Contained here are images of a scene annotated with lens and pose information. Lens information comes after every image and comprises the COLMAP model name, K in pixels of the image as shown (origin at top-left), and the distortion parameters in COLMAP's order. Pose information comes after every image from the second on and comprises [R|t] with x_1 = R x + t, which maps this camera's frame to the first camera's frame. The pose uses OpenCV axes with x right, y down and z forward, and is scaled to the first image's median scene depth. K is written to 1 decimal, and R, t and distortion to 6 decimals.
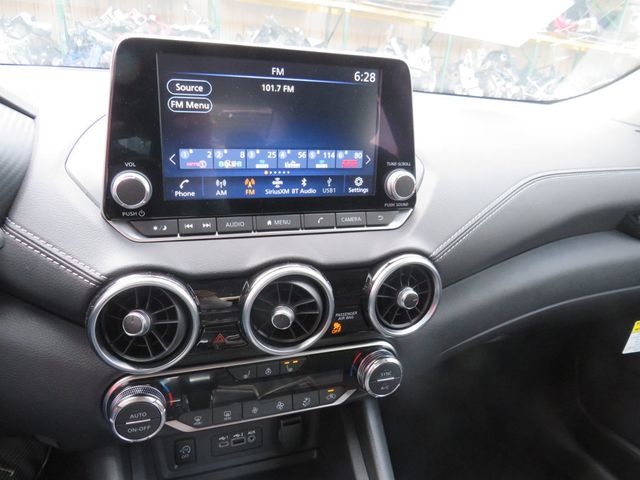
lens RADIAL K [[453.1, 0, 318.0], [0, 453.1, 239.9], [0, 0, 1]] dist [-0.046576, 0.031454]
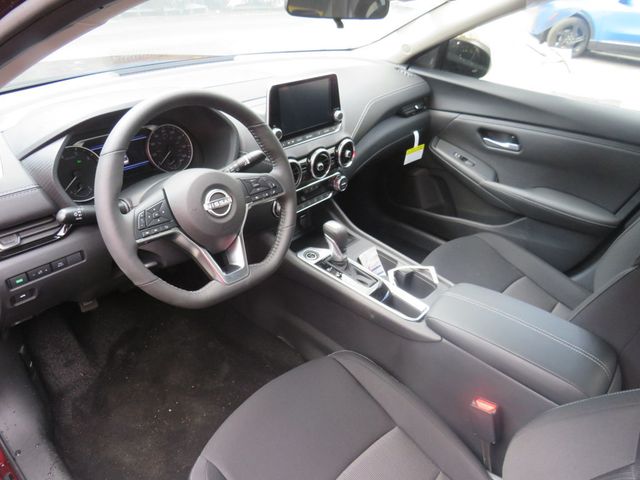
lens RADIAL K [[453.1, 0, 318.7], [0, 453.1, 236.3], [0, 0, 1]] dist [-0.046576, 0.031454]
pose [[0.873359, -0.281464, 0.397520, -1.058086], [0.190501, 0.948510, 0.253059, -0.117614], [-0.448278, -0.145283, 0.882009, -1.310945]]
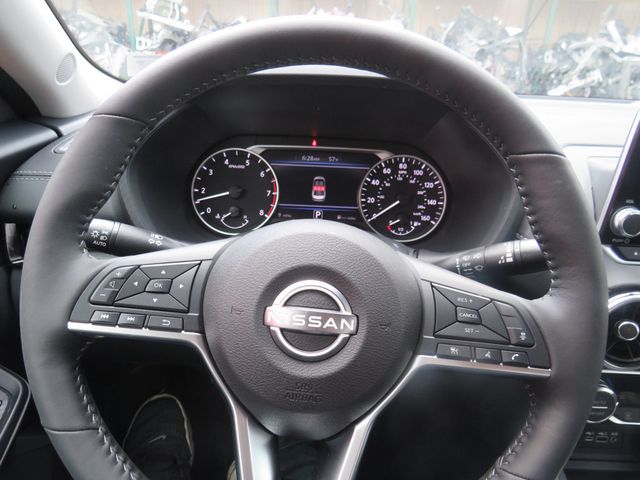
lens RADIAL K [[453.1, 0, 319.6], [0, 453.1, 243.2], [0, 0, 1]] dist [-0.046576, 0.031454]
pose [[0.933772, 0.098916, -0.343927, -0.503166], [-0.091298, 0.995086, 0.038318, -0.014858], [0.346027, -0.004380, 0.938214, -0.283016]]
